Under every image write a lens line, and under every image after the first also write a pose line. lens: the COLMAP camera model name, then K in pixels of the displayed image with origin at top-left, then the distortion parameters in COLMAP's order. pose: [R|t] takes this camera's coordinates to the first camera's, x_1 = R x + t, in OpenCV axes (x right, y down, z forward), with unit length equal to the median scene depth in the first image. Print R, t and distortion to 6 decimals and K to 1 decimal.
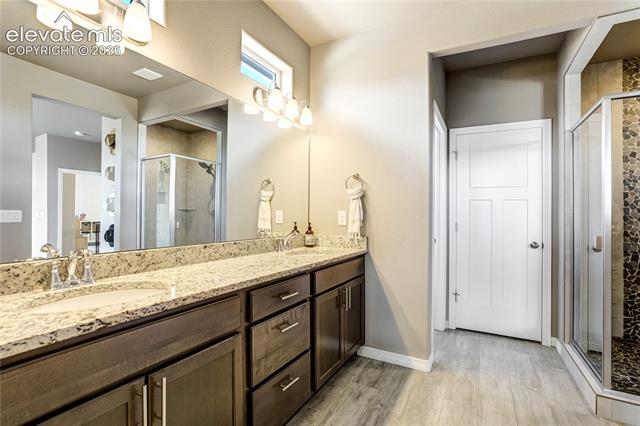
lens RADIAL K [[297.8, 0, 322.9], [0, 297.8, 211.7], [0, 0, 1]] dist [-0.042847, 0.014142]
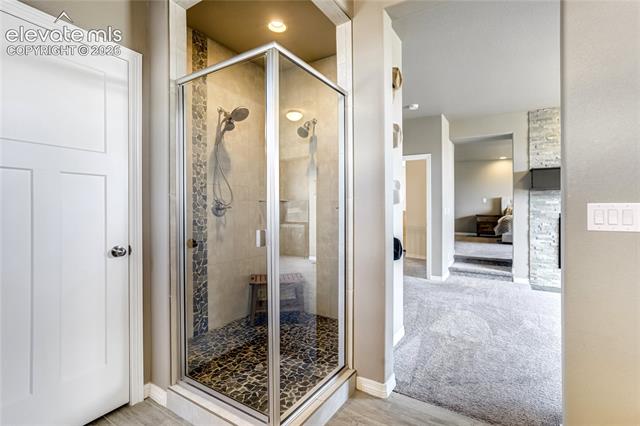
lens RADIAL K [[297.8, 0, 333.9], [0, 297.8, 206.4], [0, 0, 1]] dist [-0.042847, 0.014142]
pose [[0.052430, -0.013801, 0.998529, 0.145099], [-0.011100, 0.999835, 0.014402, 0.007032], [-0.998563, -0.011838, 0.052268, 0.516181]]
